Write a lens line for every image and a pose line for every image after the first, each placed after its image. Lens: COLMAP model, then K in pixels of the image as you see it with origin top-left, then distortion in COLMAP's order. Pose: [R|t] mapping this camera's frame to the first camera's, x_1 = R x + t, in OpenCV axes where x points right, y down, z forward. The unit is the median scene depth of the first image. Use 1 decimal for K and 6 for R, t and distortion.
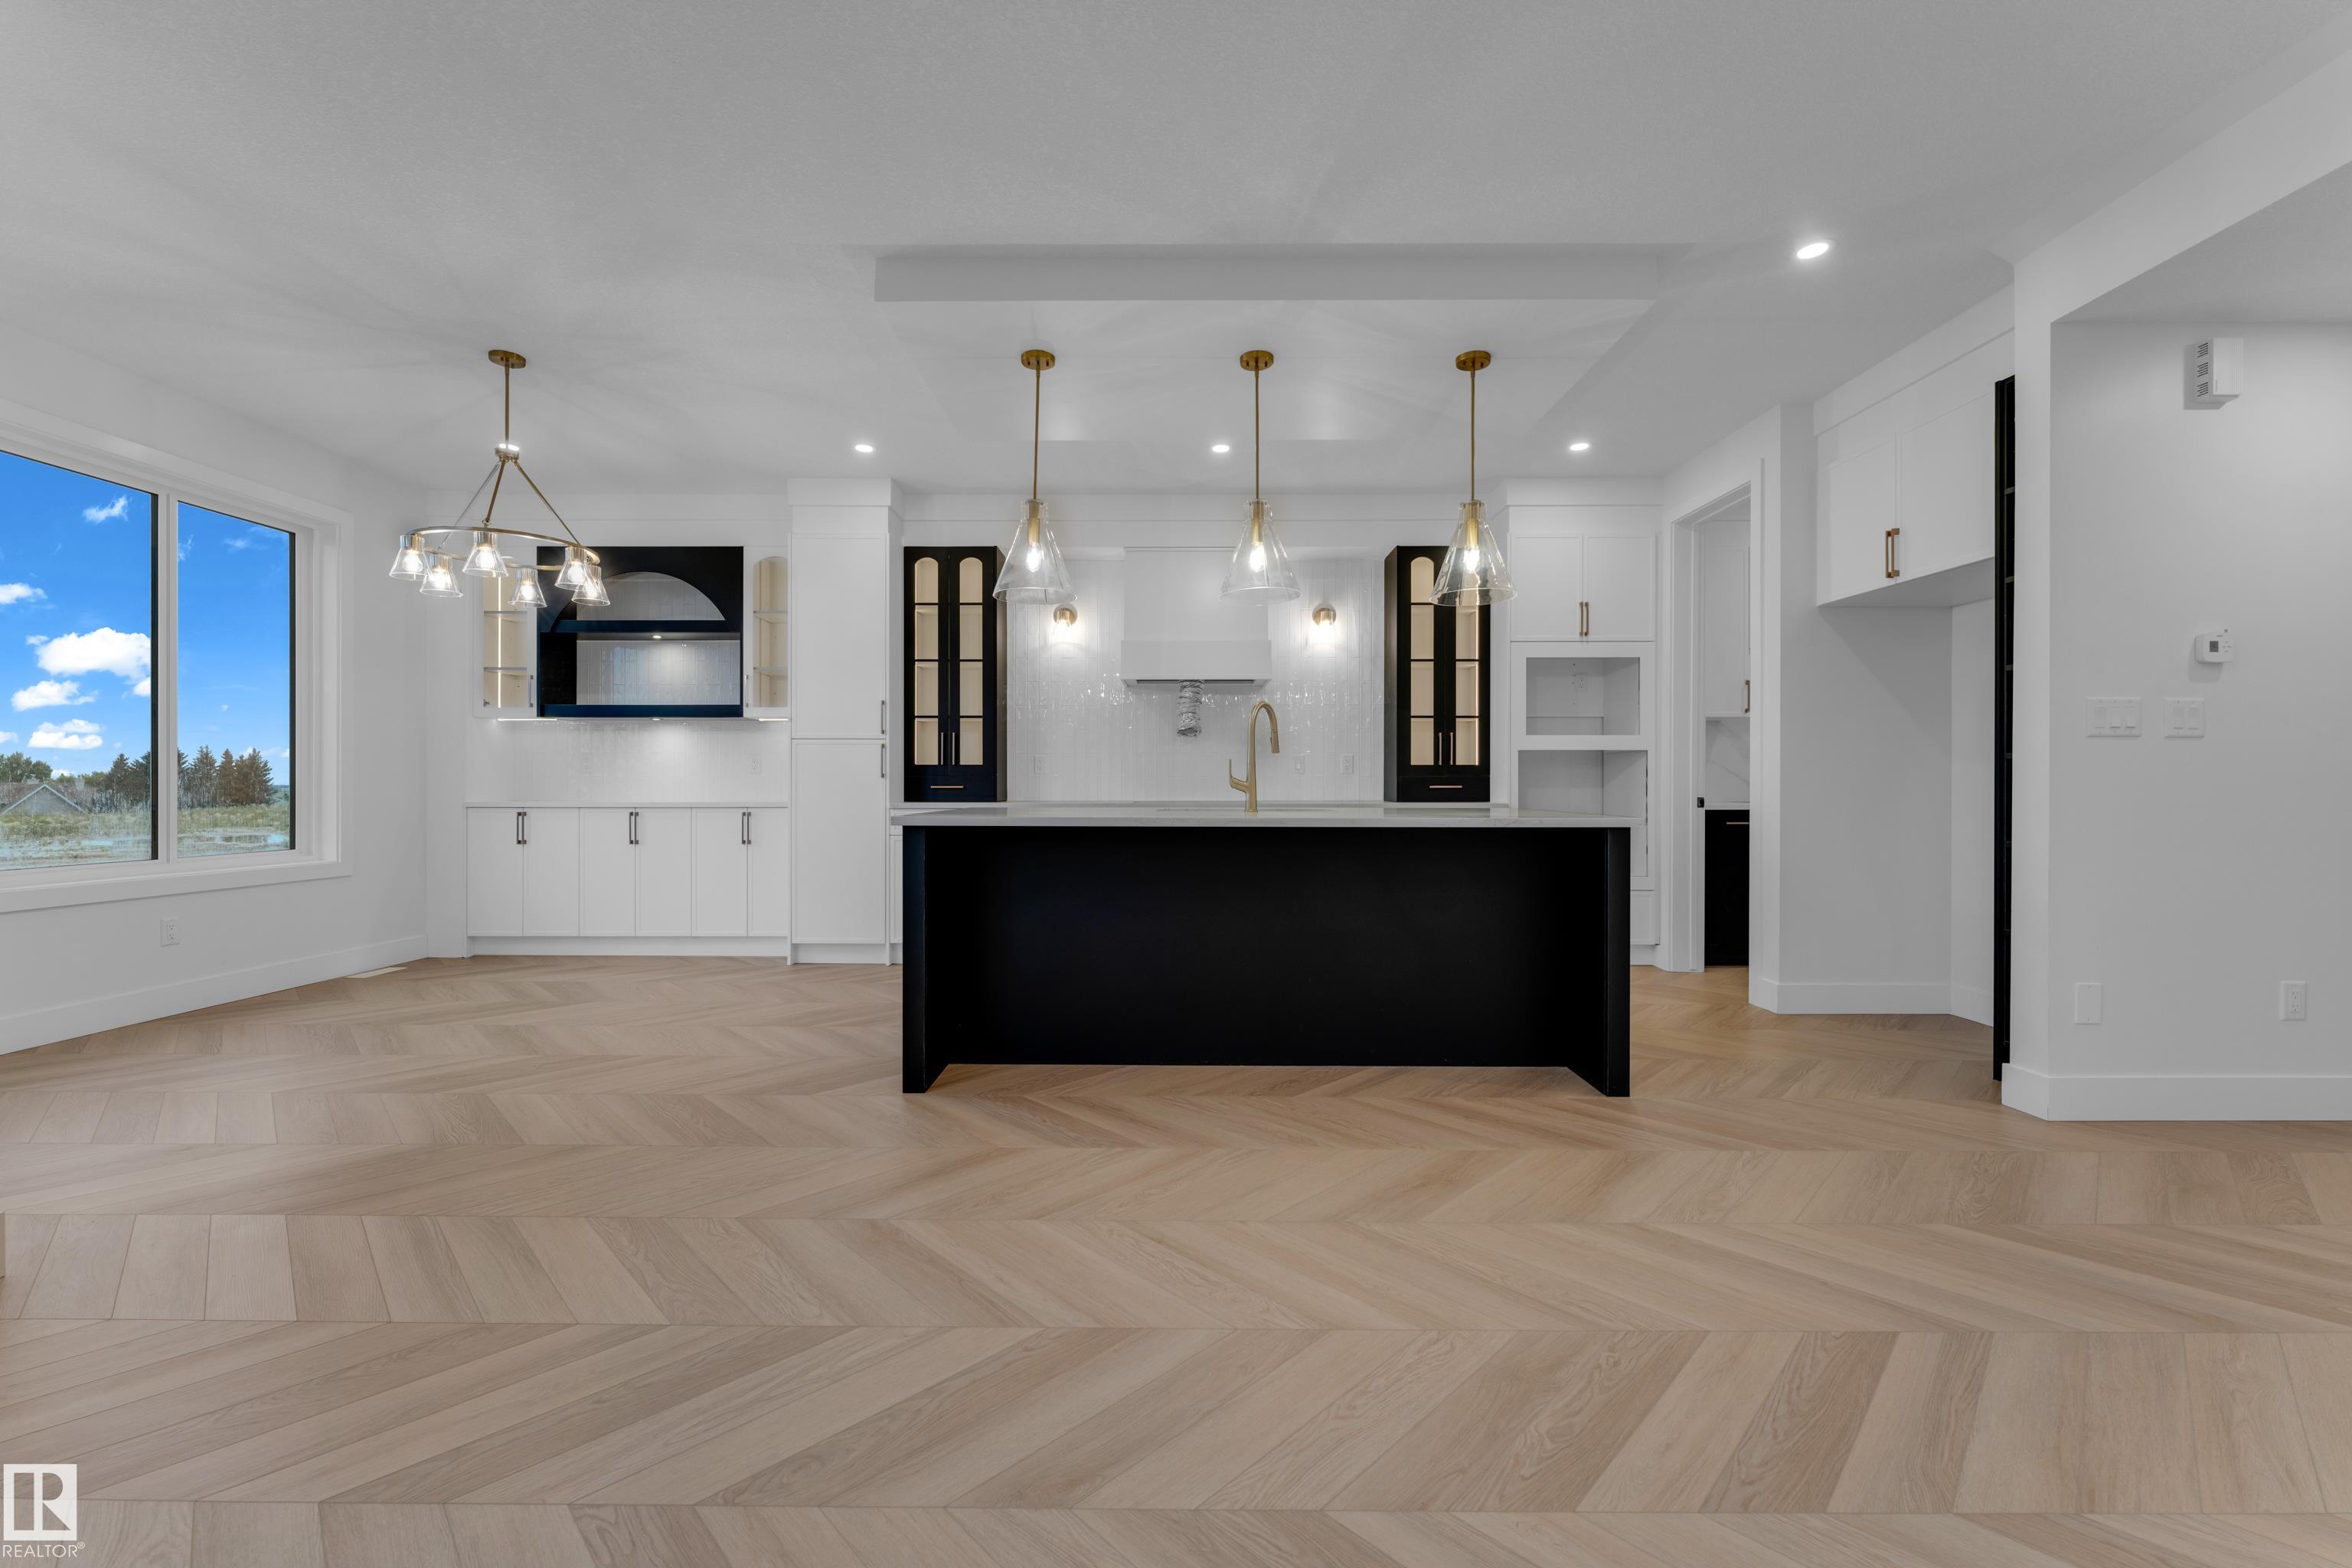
lens RADIAL K [[947.3, 0, 1183.5], [0, 947.3, 796.2], [0, 0, 1]] dist [-0.002866, -0.000773]
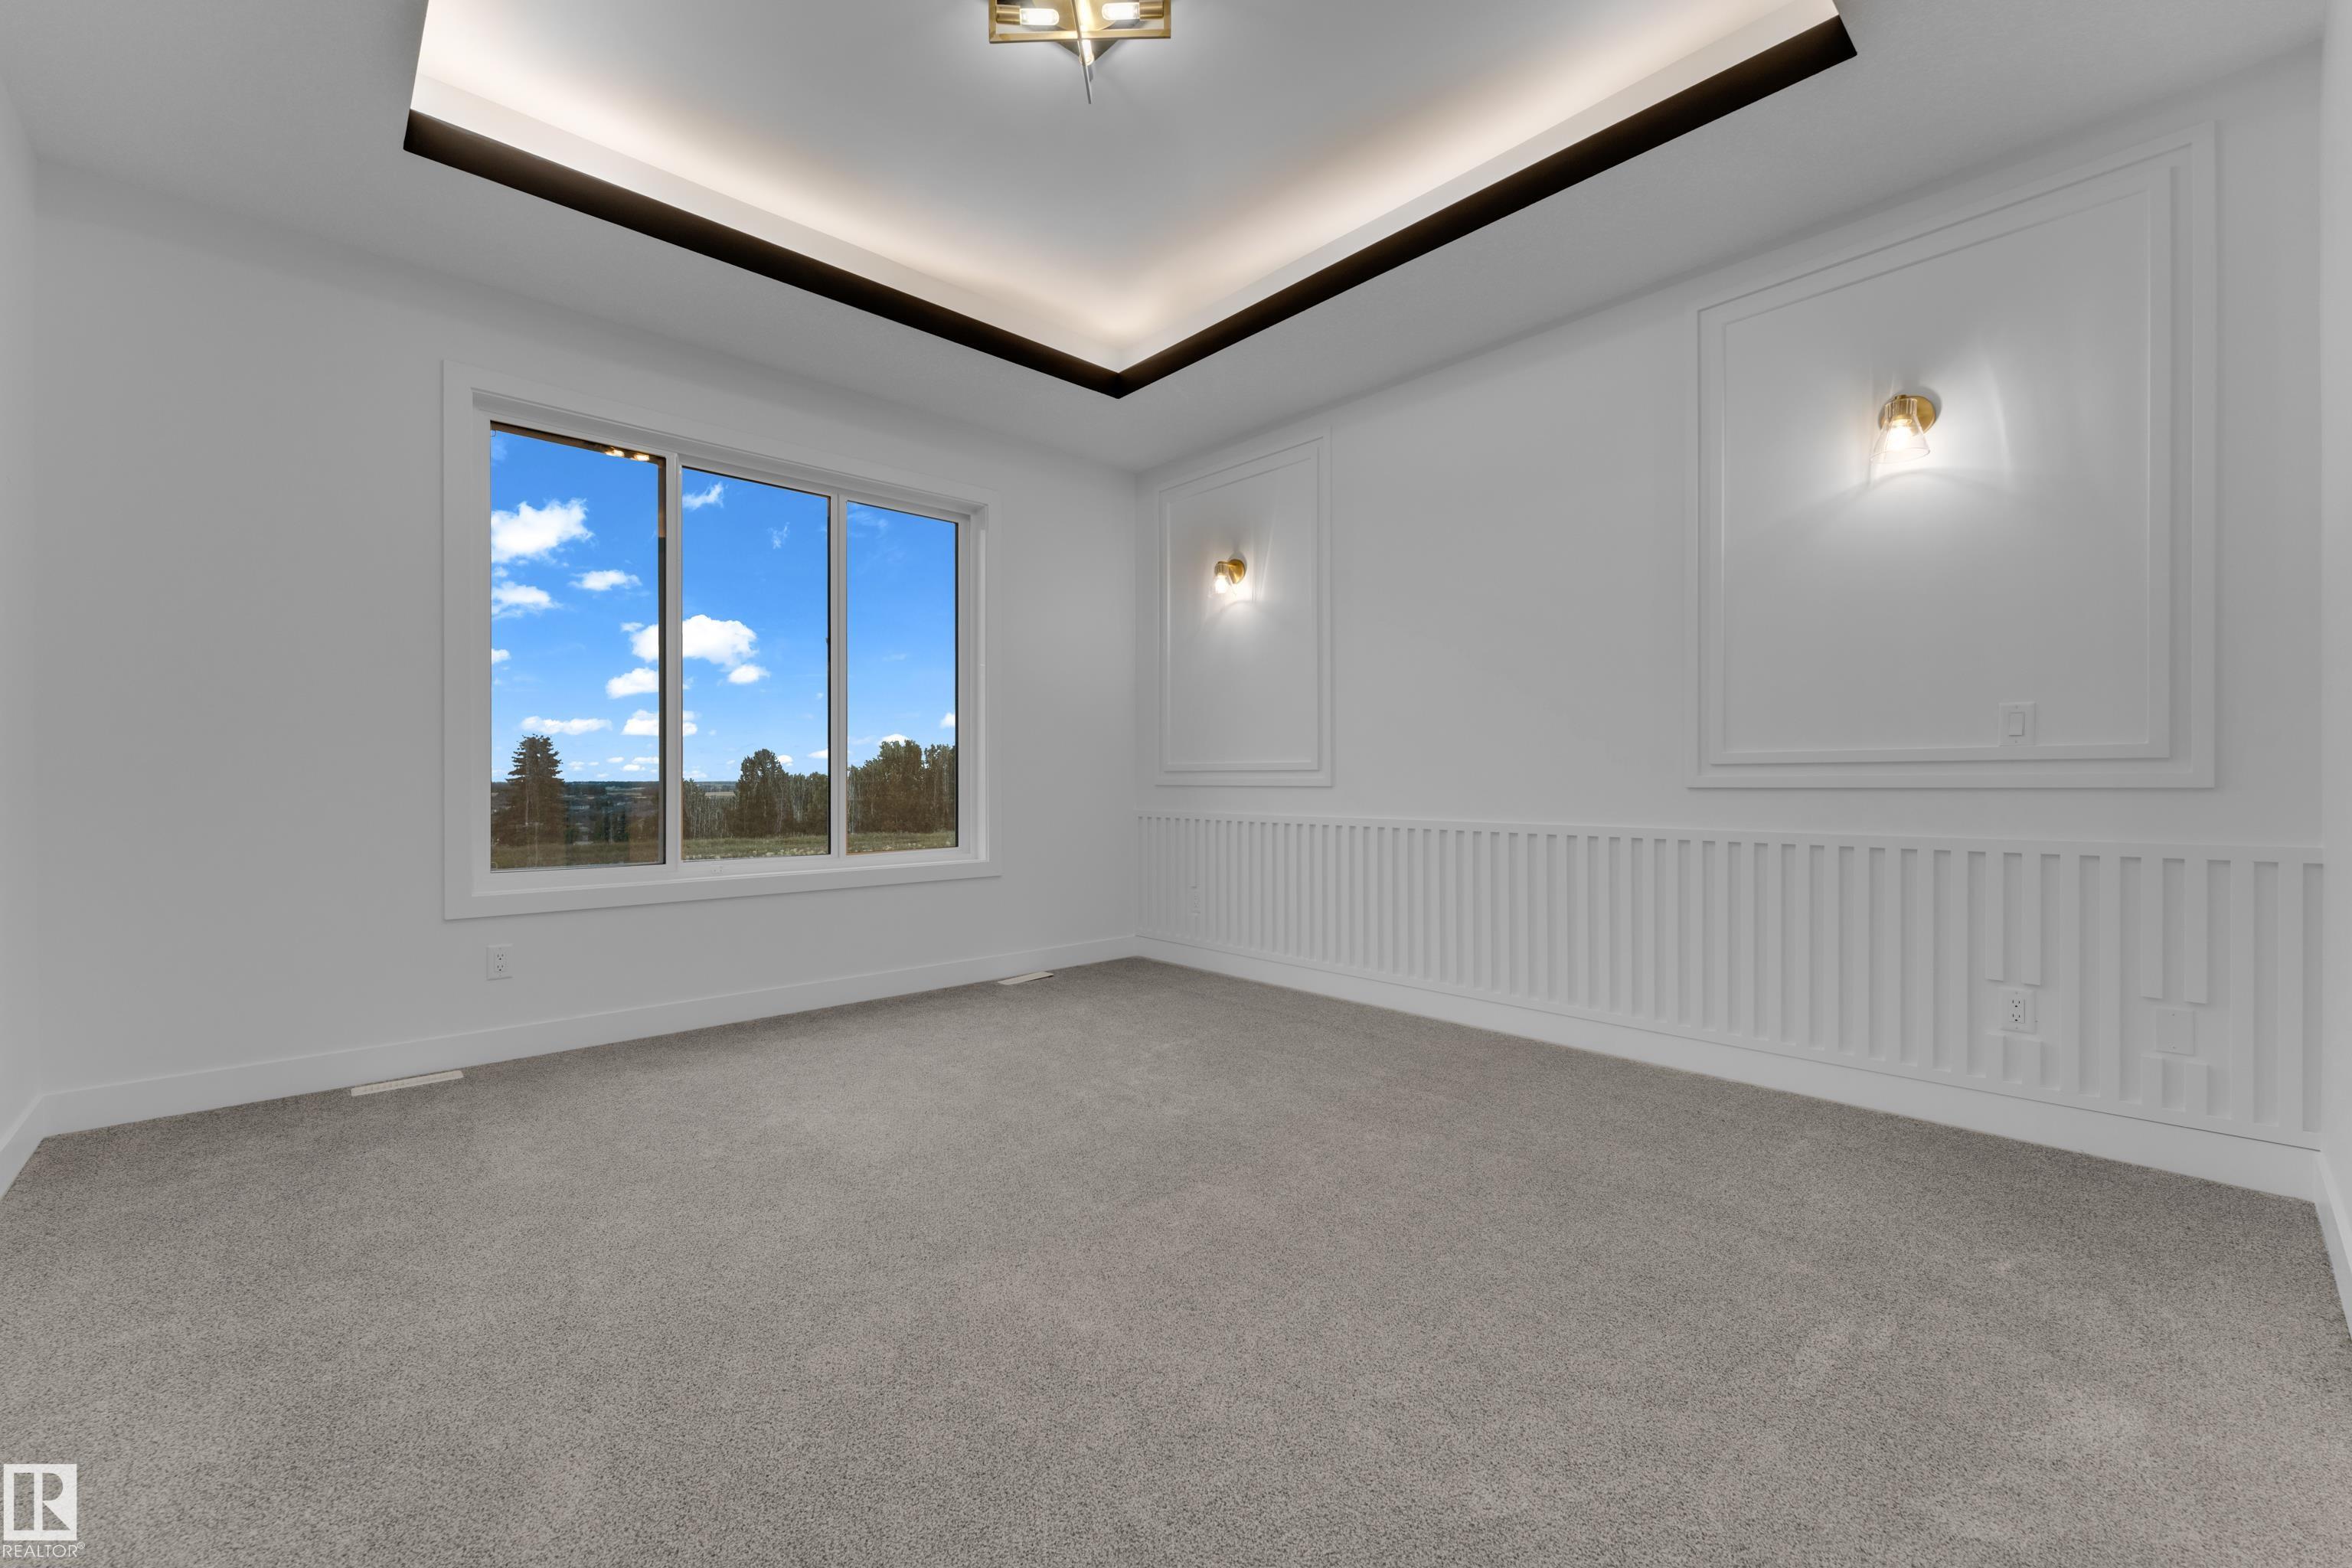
lens RADIAL K [[947.3, 0, 1154.6], [0, 947.3, 837.8], [0, 0, 1]] dist [-0.002866, -0.000773]
pose [[0.722714, 0.006256, -0.691119, -0.066767], [-0.003522, 0.999979, 0.005369, 0.028959], [0.691139, -0.001446, 0.722721, 0.370832]]
